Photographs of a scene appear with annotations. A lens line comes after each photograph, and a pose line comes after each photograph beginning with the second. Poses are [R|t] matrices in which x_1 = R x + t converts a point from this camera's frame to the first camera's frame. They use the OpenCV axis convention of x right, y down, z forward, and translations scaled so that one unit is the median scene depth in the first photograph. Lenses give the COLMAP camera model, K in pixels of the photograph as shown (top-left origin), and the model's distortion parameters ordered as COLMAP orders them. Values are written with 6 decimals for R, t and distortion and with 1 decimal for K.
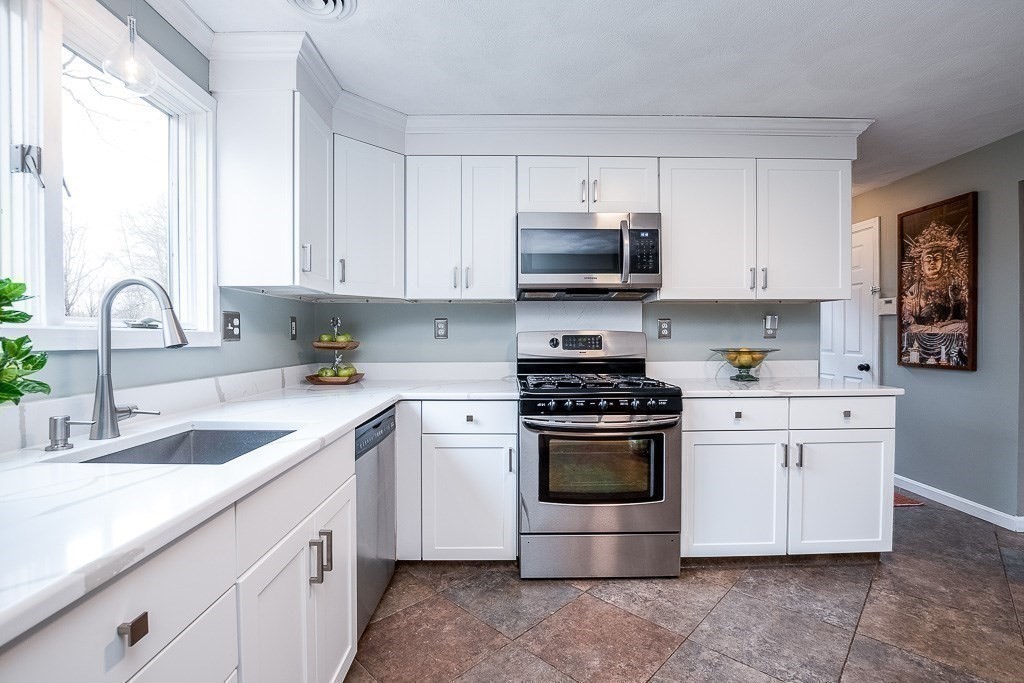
lens RADIAL K [[467.9, 0, 509.2], [0, 467.9, 345.3], [0, 0, 1]] dist [-0.045475, 0.011786]
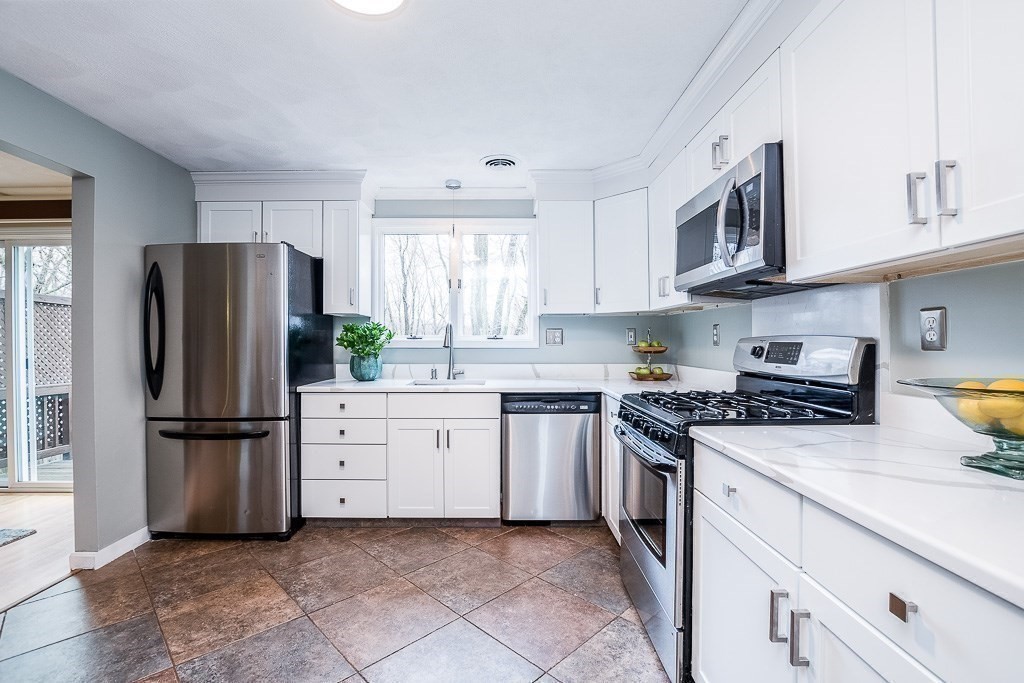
lens RADIAL K [[467.9, 0, 509.2], [0, 467.9, 345.3], [0, 0, 1]] dist [-0.045475, 0.011786]
pose [[-0.025286, 0.007286, -0.999654, 1.139048], [-0.020977, 0.999749, 0.007817, -0.019147], [0.999460, 0.021168, -0.025127, 0.816910]]
